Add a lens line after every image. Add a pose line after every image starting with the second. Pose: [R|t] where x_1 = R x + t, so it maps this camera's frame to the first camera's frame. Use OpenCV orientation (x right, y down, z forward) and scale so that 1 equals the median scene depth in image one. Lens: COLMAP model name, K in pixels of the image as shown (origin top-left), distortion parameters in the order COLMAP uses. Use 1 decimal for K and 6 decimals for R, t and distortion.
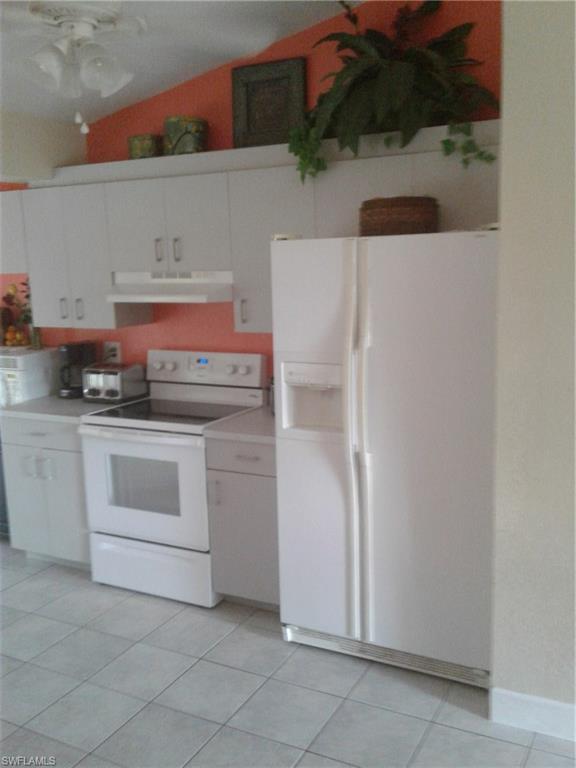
lens RADIAL K [[733.6, 0, 288.0], [0, 733.6, 384.0], [0, 0, 1]] dist [0.133308, -0.251073]
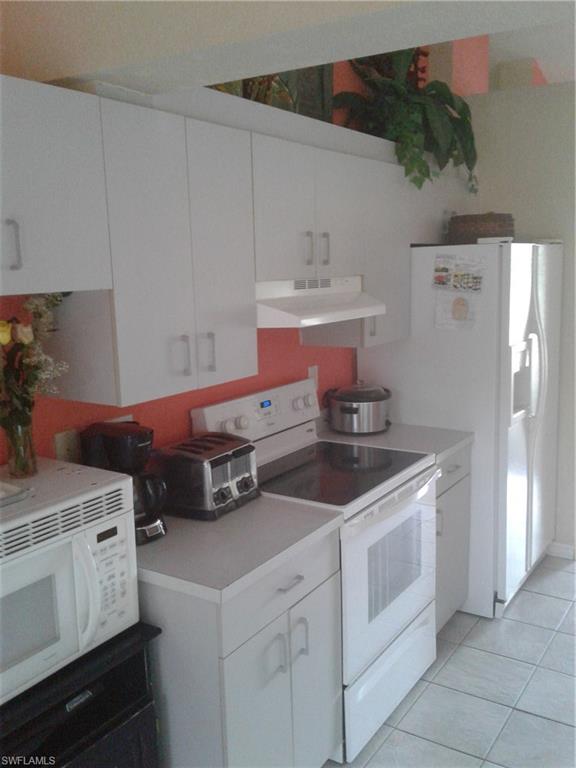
lens RADIAL K [[733.6, 0, 288.0], [0, 733.6, 384.0], [0, 0, 1]] dist [0.133308, -0.251073]
pose [[0.097164, -0.140169, 0.985348, -0.878009], [0.196898, 0.973173, 0.119021, -0.142272], [-0.975597, 0.182448, 0.122157, 0.950119]]
